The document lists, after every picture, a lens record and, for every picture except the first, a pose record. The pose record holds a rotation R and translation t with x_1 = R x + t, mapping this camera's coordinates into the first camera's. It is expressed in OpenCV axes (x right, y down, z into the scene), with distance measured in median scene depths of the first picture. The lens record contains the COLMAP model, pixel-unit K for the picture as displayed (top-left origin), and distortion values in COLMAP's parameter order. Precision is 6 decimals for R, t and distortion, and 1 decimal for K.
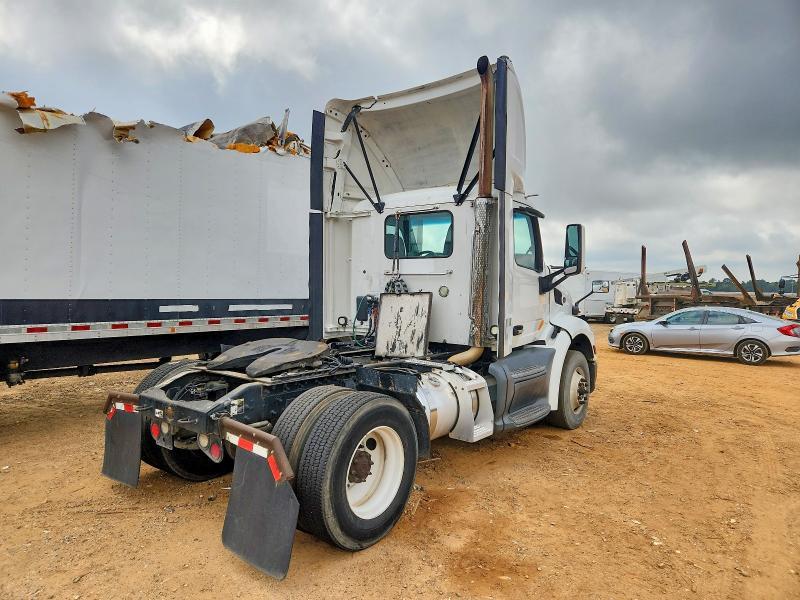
lens RADIAL K [[554.6, 0, 400.0], [0, 554.6, 300.0], [0, 0, 1]] dist [0.076428, -0.068320]
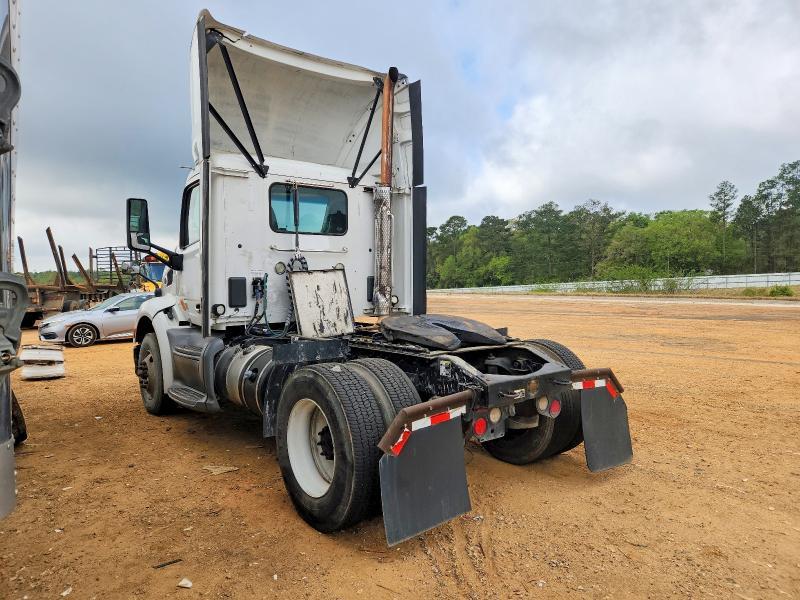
lens RADIAL K [[554.6, 0, 400.0], [0, 554.6, 300.0], [0, 0, 1]] dist [0.076428, -0.068320]
pose [[0.192461, -0.051914, 0.979930, -0.906912], [0.043928, 0.998054, 0.044246, 0.002096], [-0.980321, 0.034531, 0.194367, 0.685320]]
